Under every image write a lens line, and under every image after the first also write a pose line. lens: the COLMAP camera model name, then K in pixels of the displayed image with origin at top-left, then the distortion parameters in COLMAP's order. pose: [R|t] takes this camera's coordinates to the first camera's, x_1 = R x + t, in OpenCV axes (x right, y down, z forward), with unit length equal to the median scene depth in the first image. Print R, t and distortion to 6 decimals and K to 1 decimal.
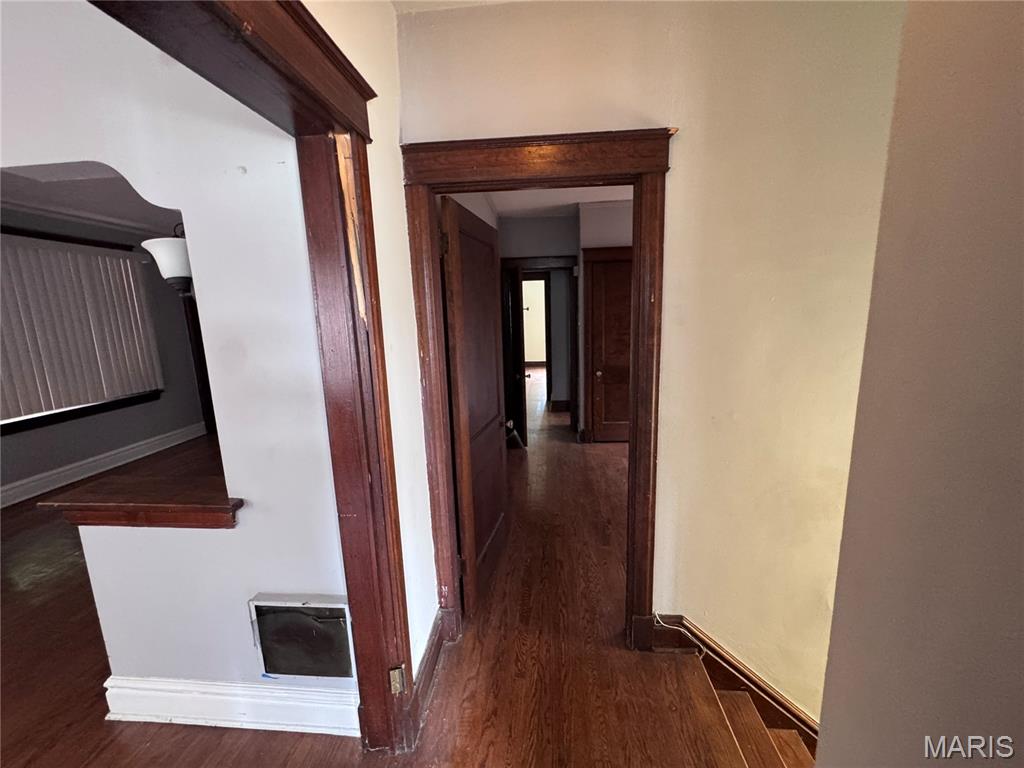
lens RADIAL K [[406.8, 0, 512.0], [0, 406.8, 384.0], [0, 0, 1]] dist [-0.000536, -0.000532]
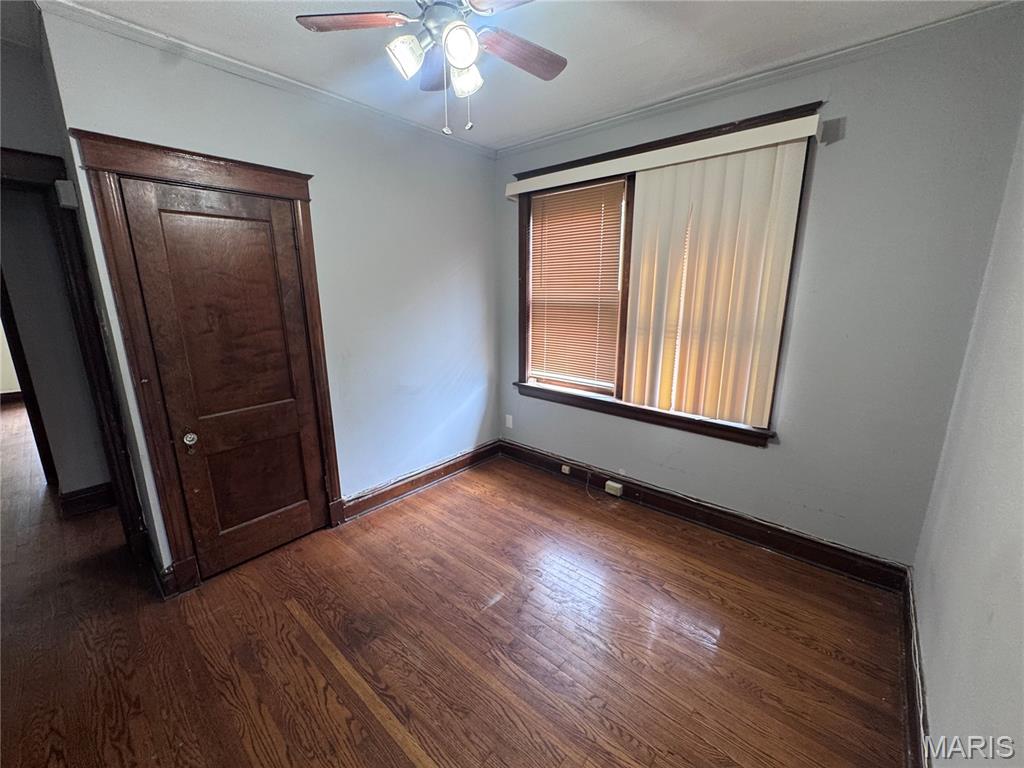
lens RADIAL K [[406.8, 0, 512.0], [0, 406.8, 384.0], [0, 0, 1]] dist [-0.000536, -0.000532]
pose [[0.585123, -0.147476, 0.797422, 0.068747], [0.121157, 0.988186, 0.093855, -0.081794], [-0.801843, 0.041696, 0.596078, 0.423395]]
